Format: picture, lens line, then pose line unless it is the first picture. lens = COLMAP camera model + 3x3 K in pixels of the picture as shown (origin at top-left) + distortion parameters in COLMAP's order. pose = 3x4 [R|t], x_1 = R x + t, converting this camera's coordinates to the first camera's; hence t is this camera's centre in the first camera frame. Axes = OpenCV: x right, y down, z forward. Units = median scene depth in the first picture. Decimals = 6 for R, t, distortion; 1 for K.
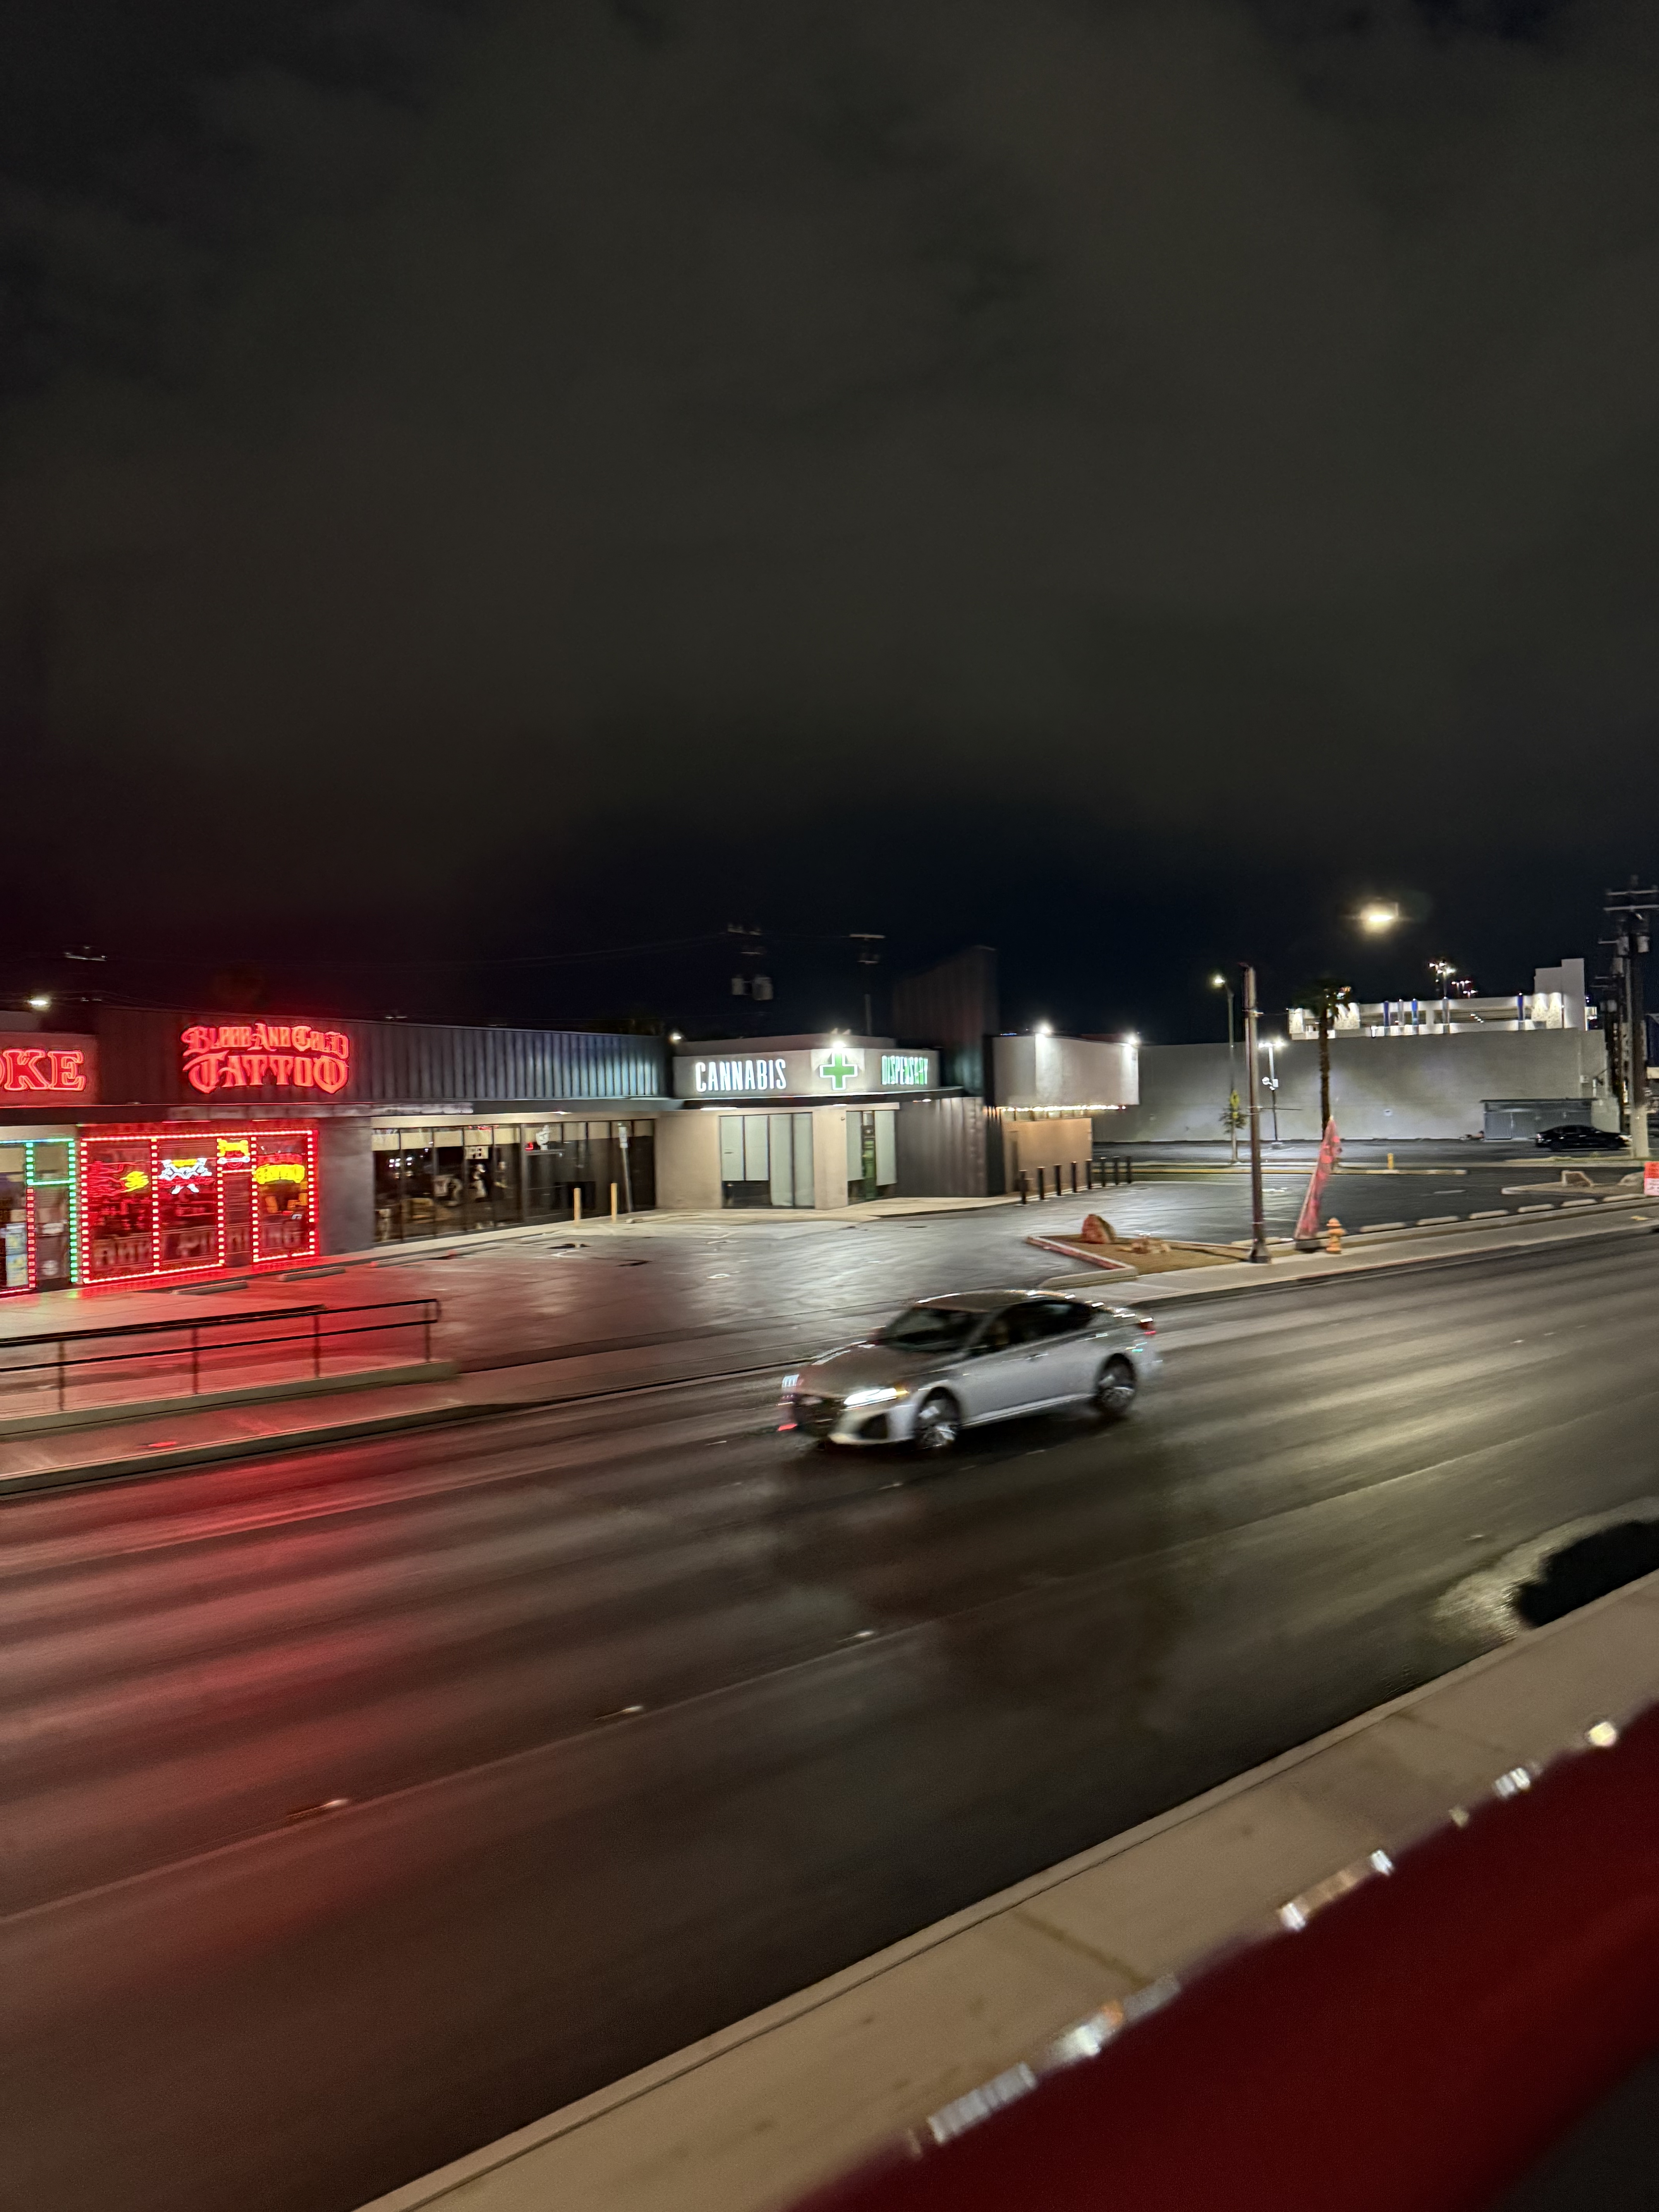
lens RADIAL K [[1558.9, 0, 829.5], [0, 1558.9, 1106.0], [0, 0, 1]] dist [0.073929, -0.076842]
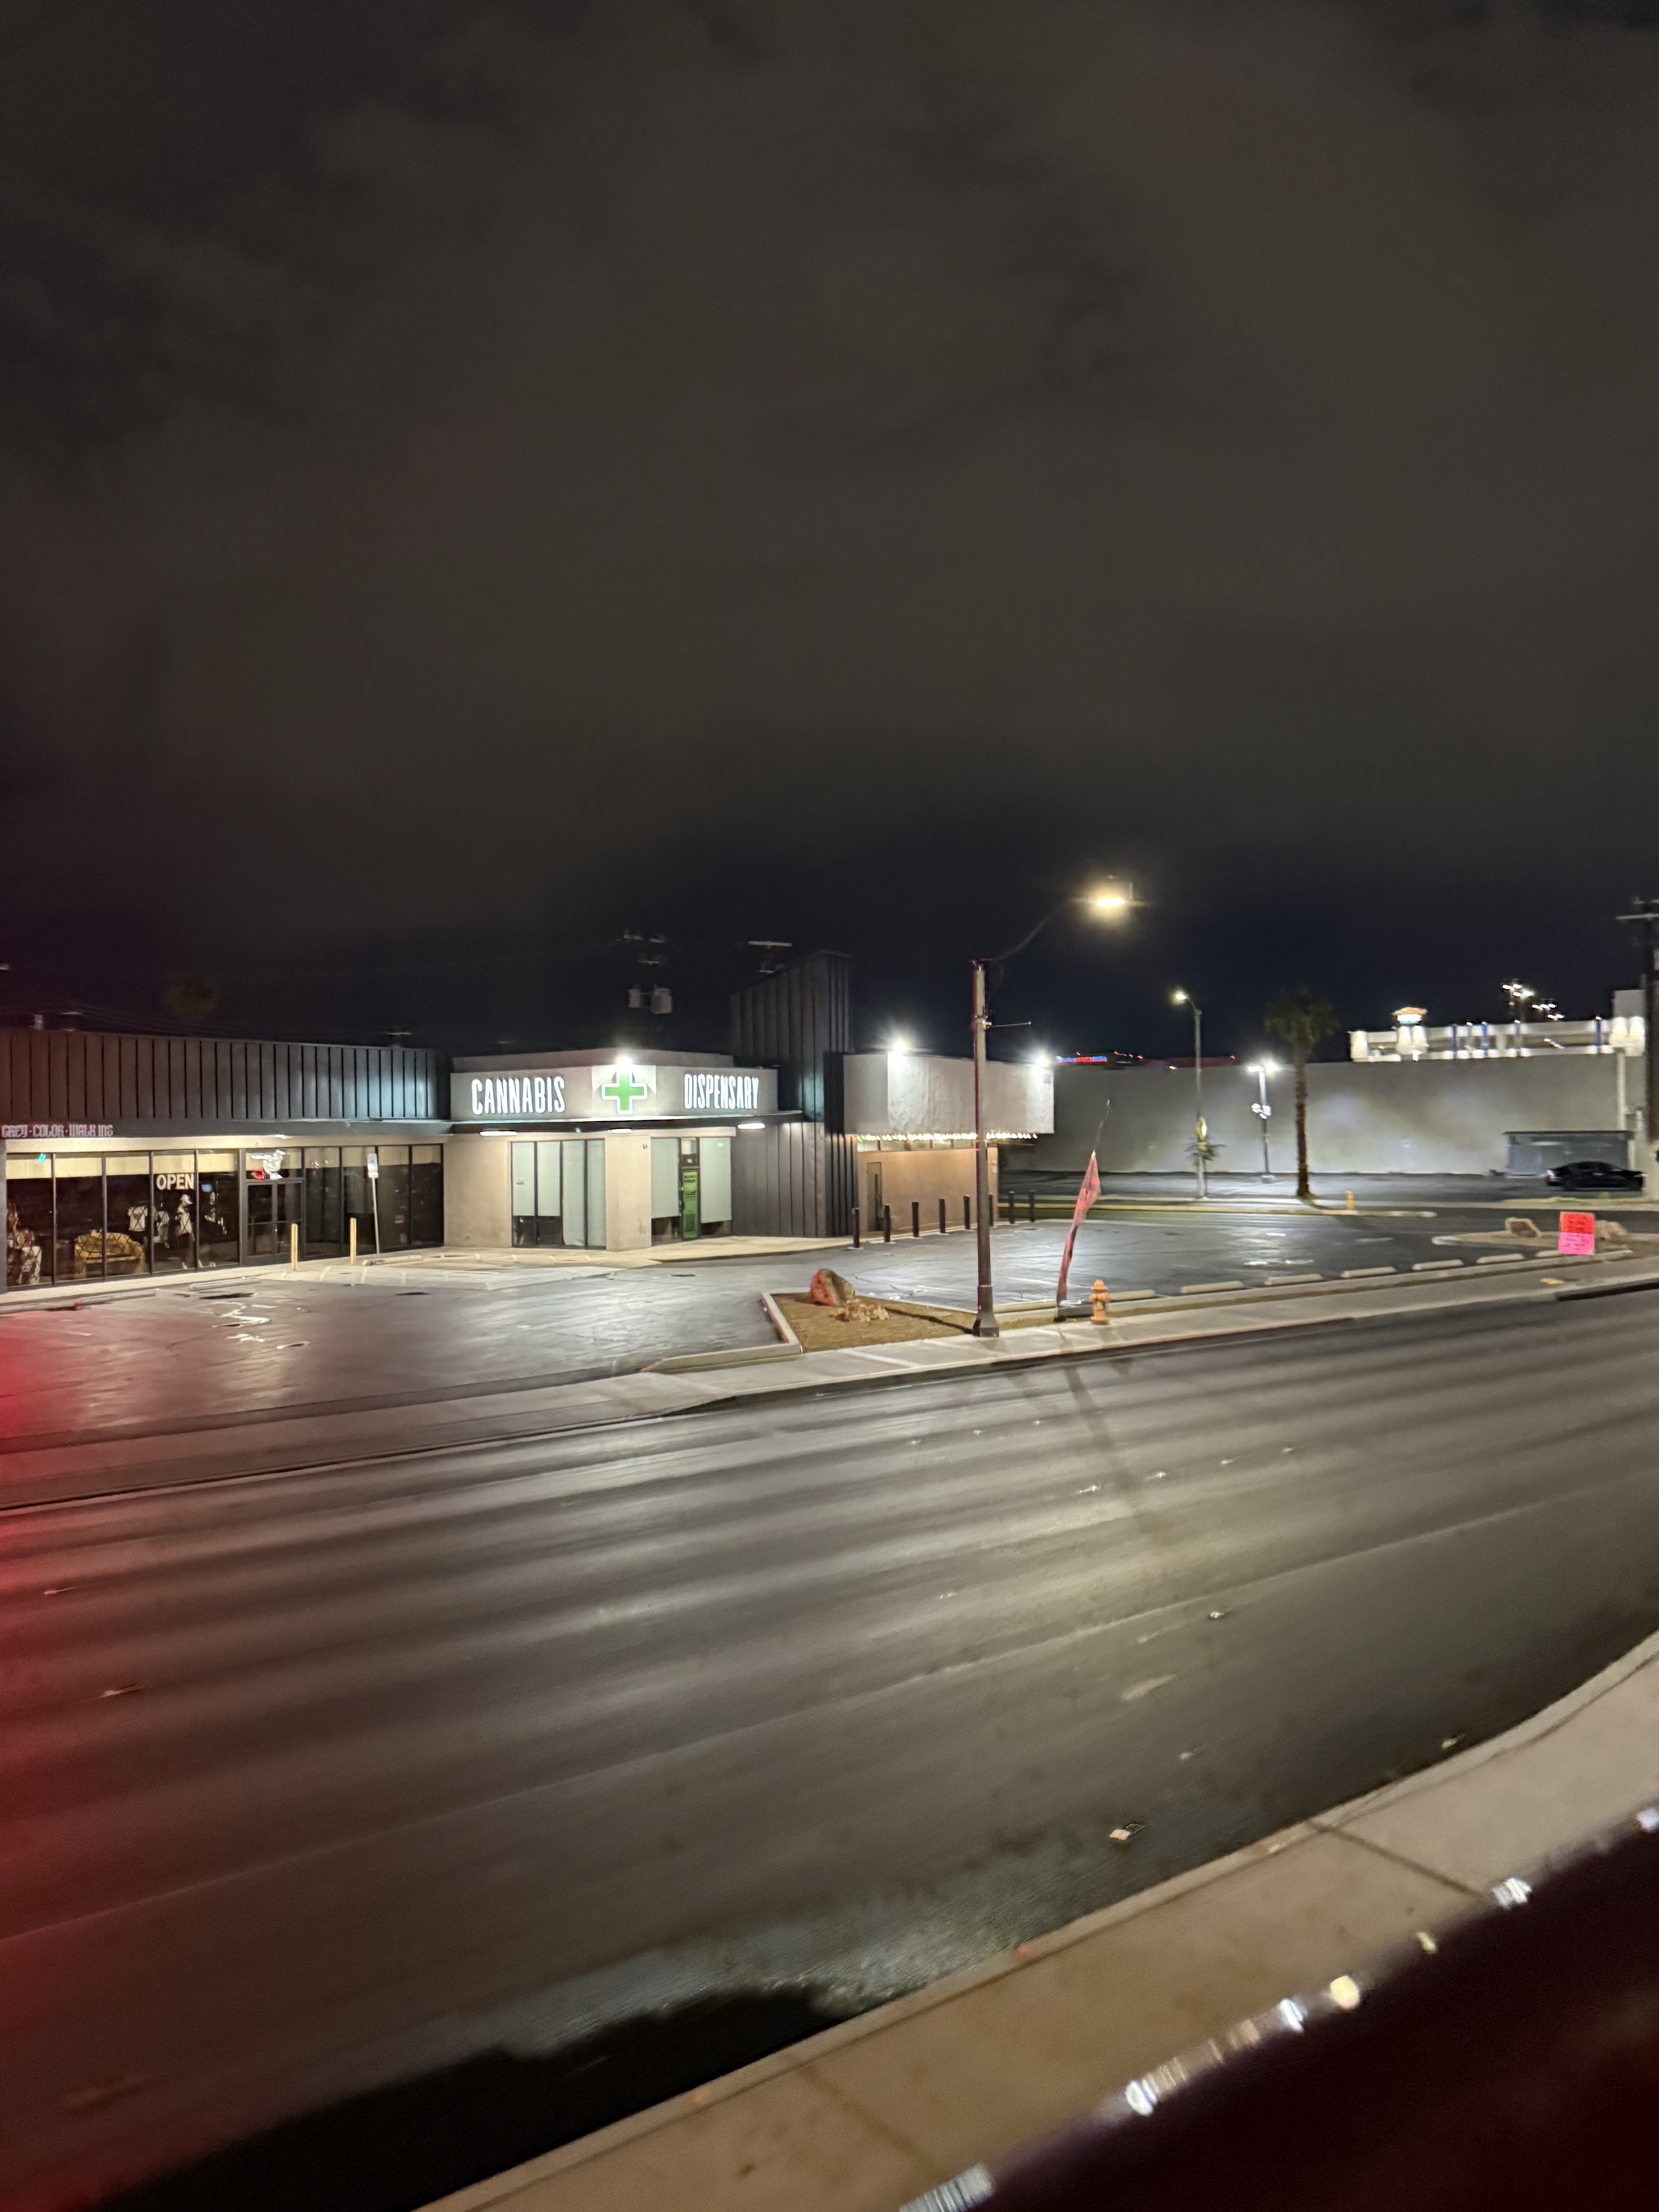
lens RADIAL K [[1548.5, 0, 830.4], [0, 1548.5, 1128.5], [0, 0, 1]] dist [0.070277, -0.069406]
pose [[0.997502, 0.011450, -0.069705, 0.163822], [-0.011409, 0.999934, 0.000989, -0.003734], [0.069712, -0.000192, 0.997567, 0.135671]]
